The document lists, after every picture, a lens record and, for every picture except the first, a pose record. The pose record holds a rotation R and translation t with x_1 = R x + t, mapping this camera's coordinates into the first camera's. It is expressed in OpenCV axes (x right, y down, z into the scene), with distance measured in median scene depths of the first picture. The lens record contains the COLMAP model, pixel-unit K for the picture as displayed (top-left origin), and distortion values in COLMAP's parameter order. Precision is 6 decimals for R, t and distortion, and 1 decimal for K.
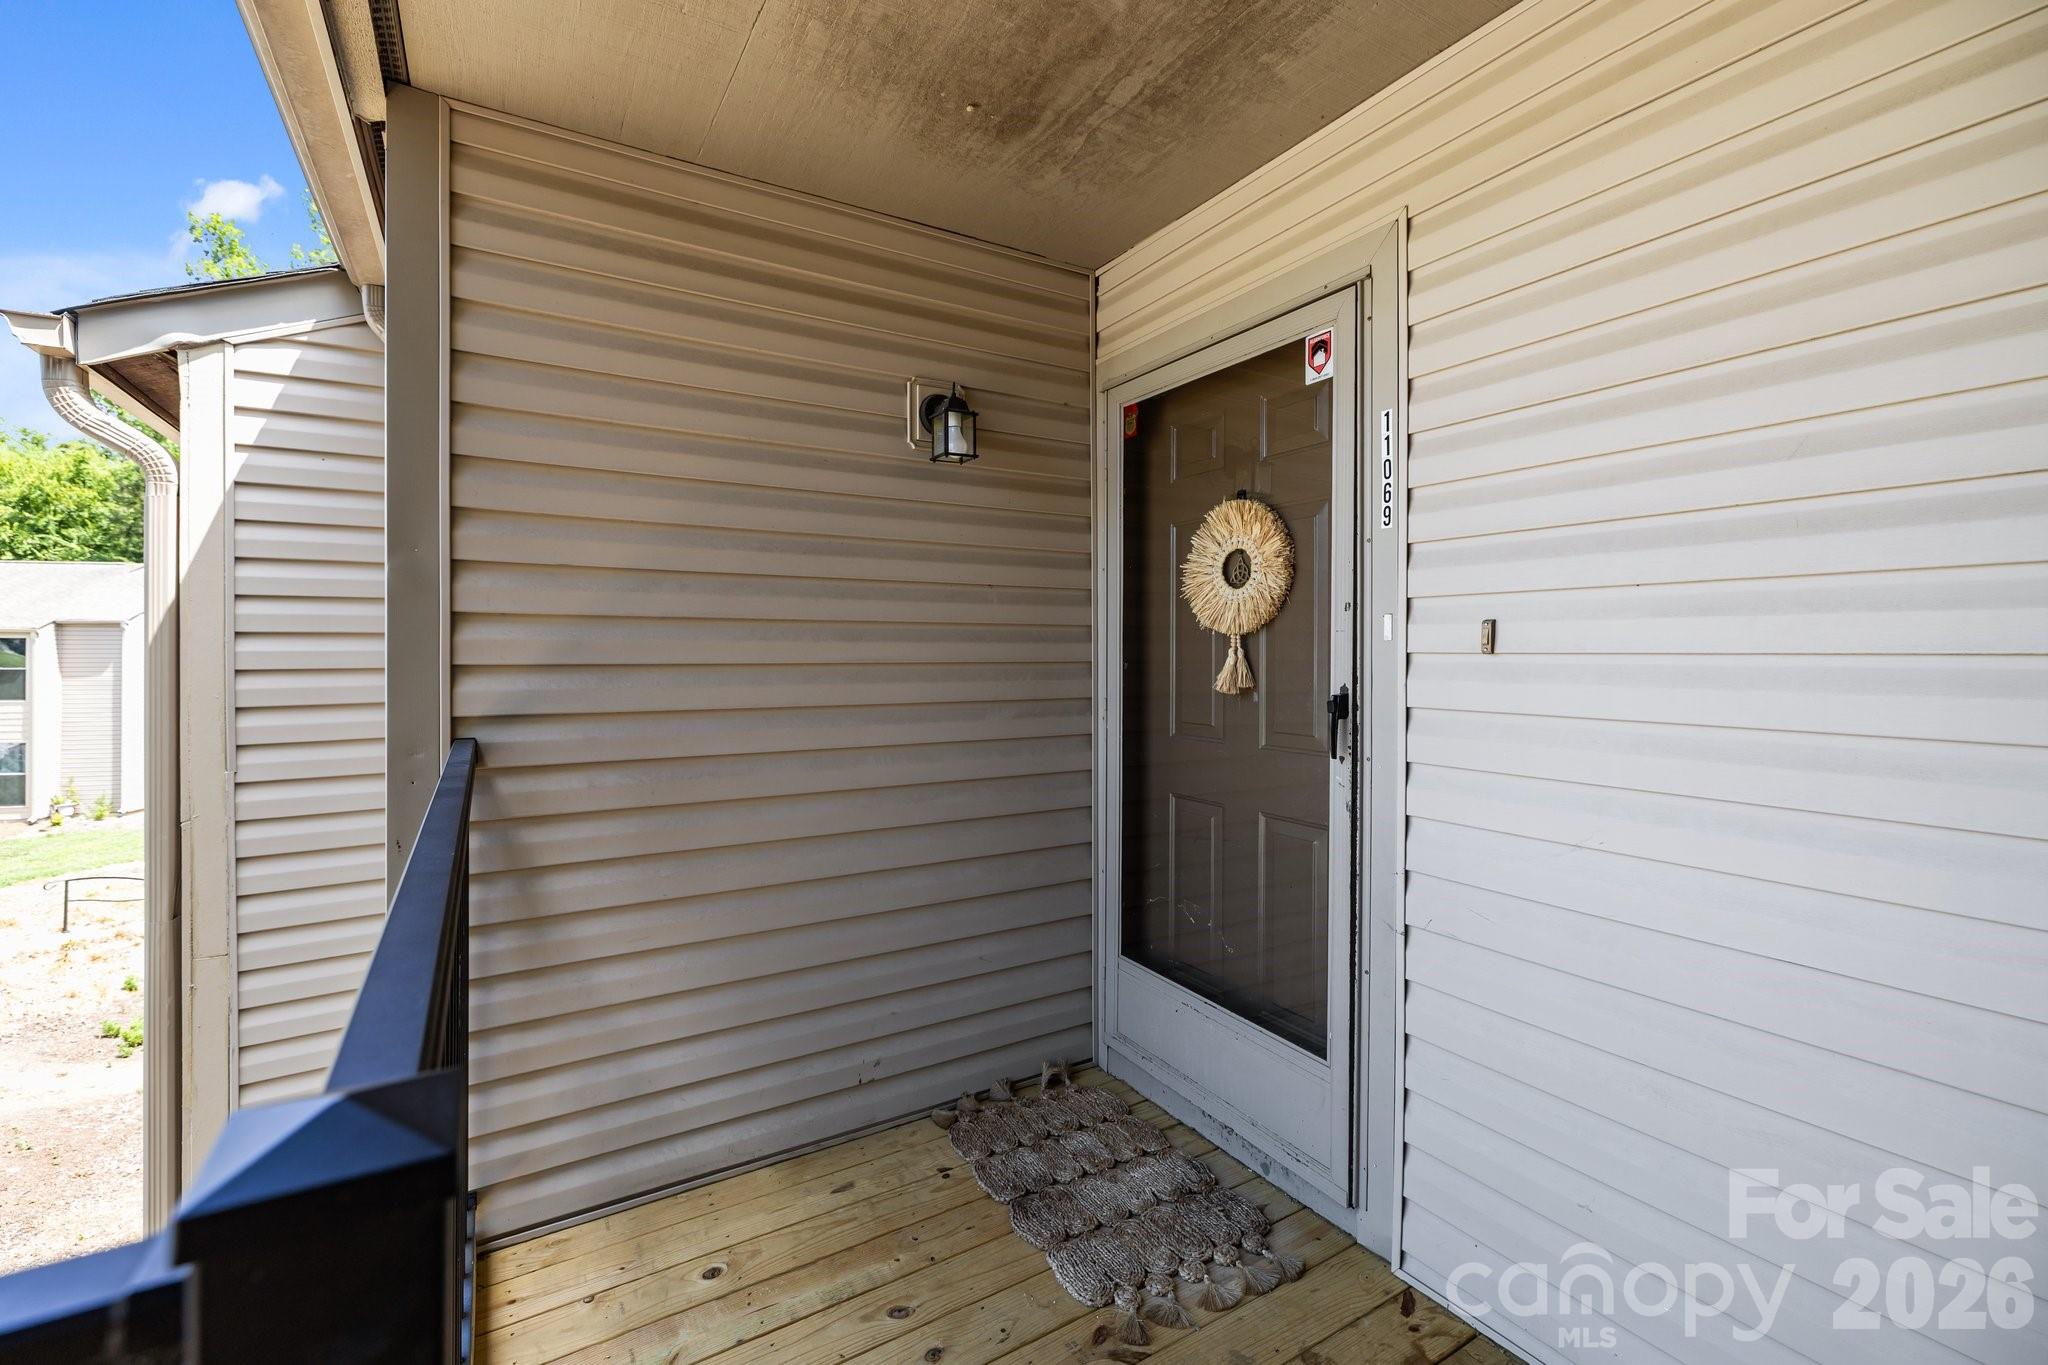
lens RADIAL K [[854.1, 0, 1013.7], [0, 854.1, 649.1], [0, 0, 1]] dist [0.000973, 0.000192]
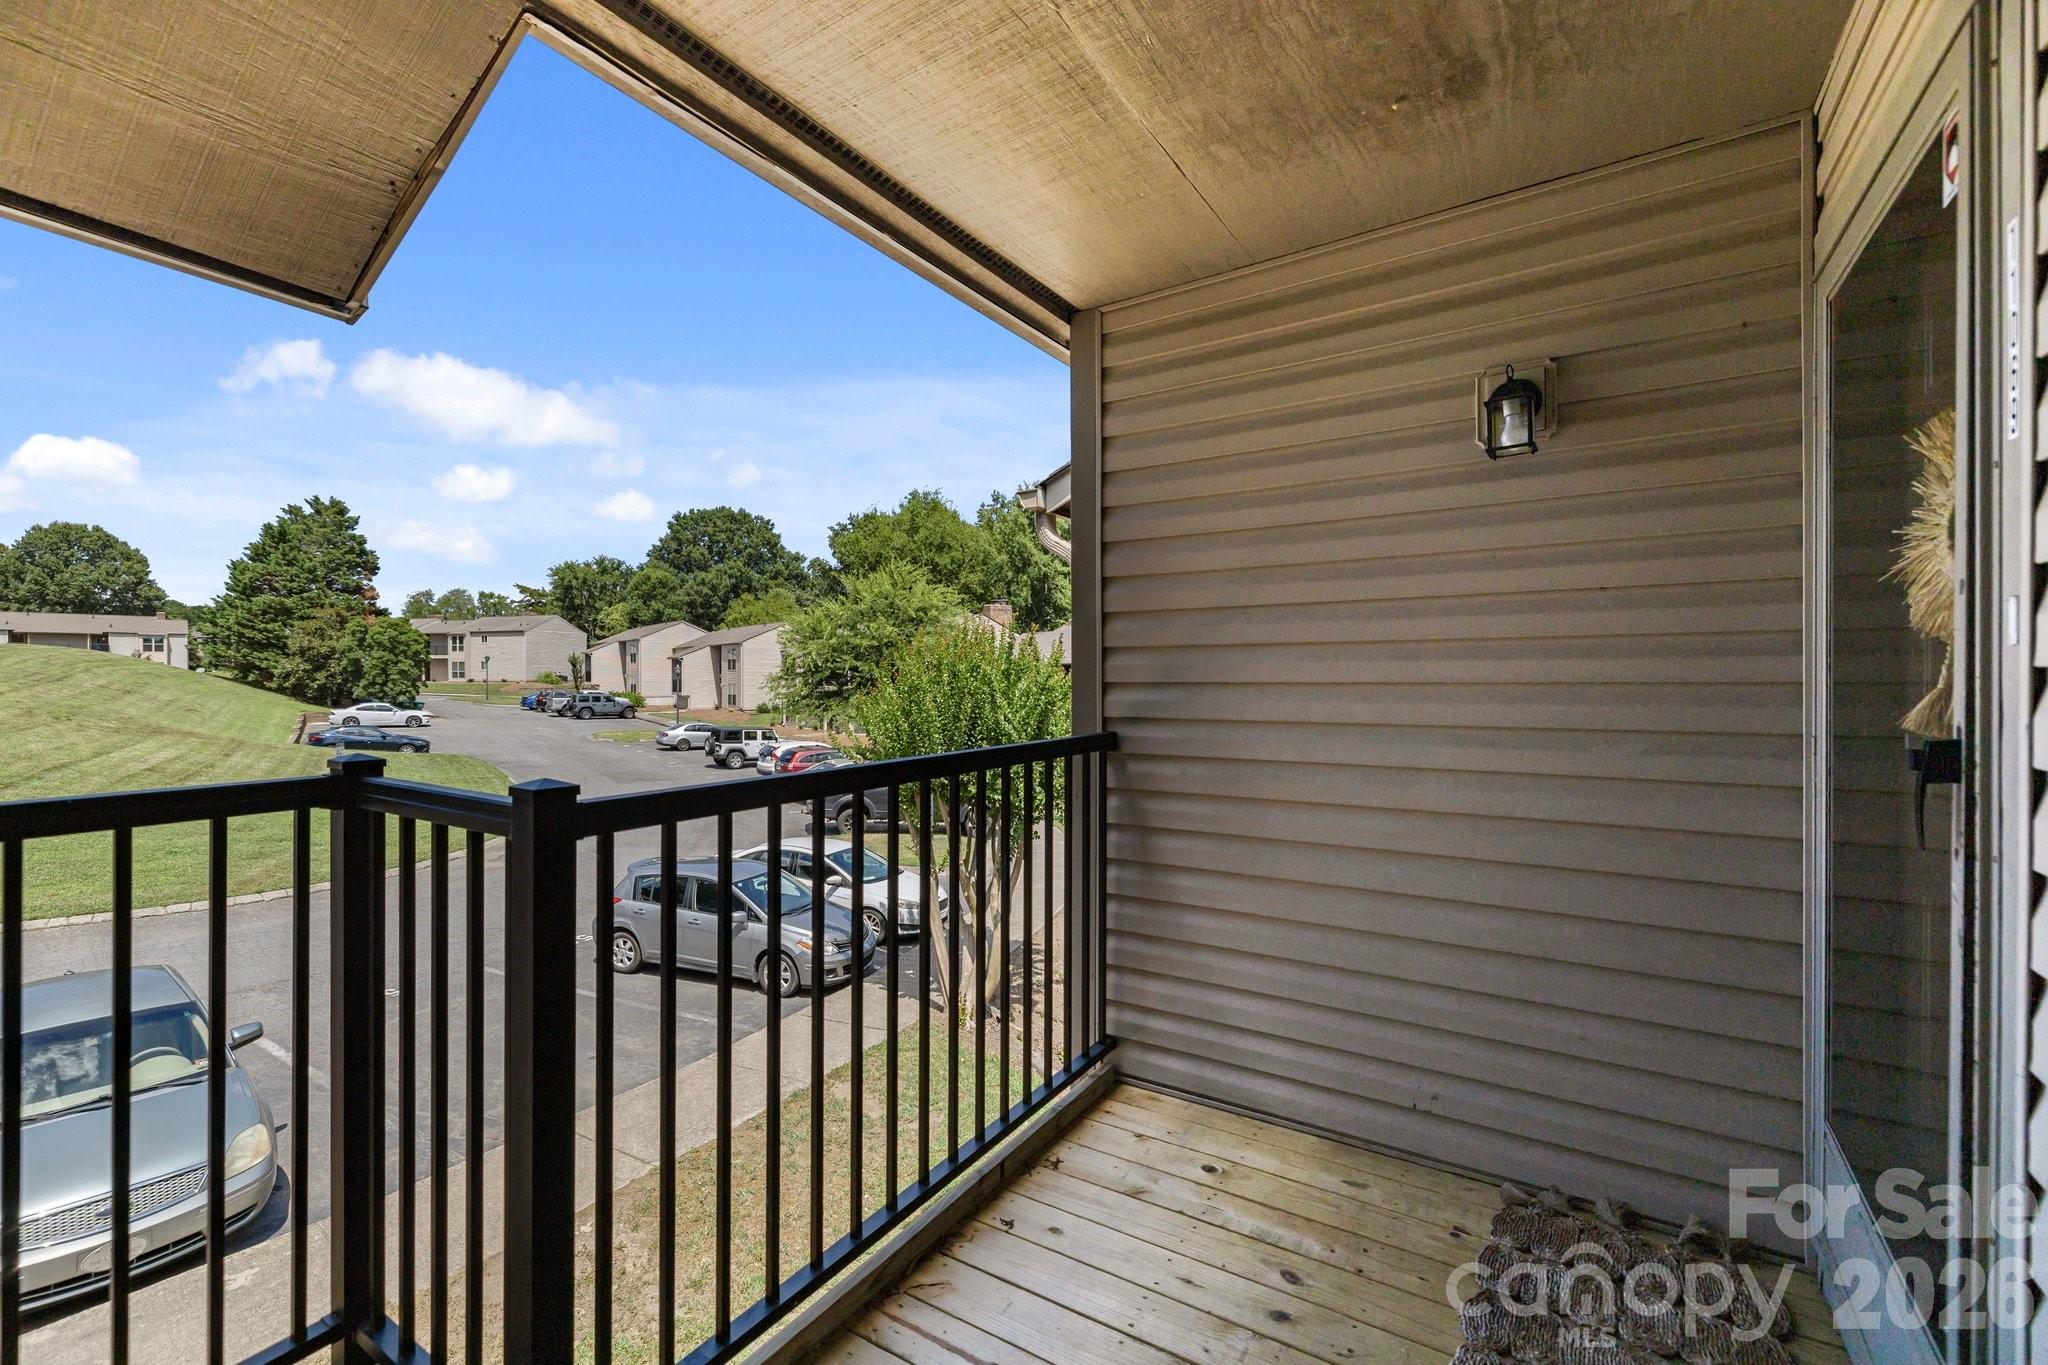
lens RADIAL K [[859.4, 0, 1004.6], [0, 859.4, 672.5], [0, 0, 1]] dist [-0.002258, 0.000008]
pose [[0.437422, -0.005727, -0.899238, 0.531306], [0.010192, 0.999947, -0.001411, 0.000894], [0.899199, -0.008548, 0.437457, 0.151204]]
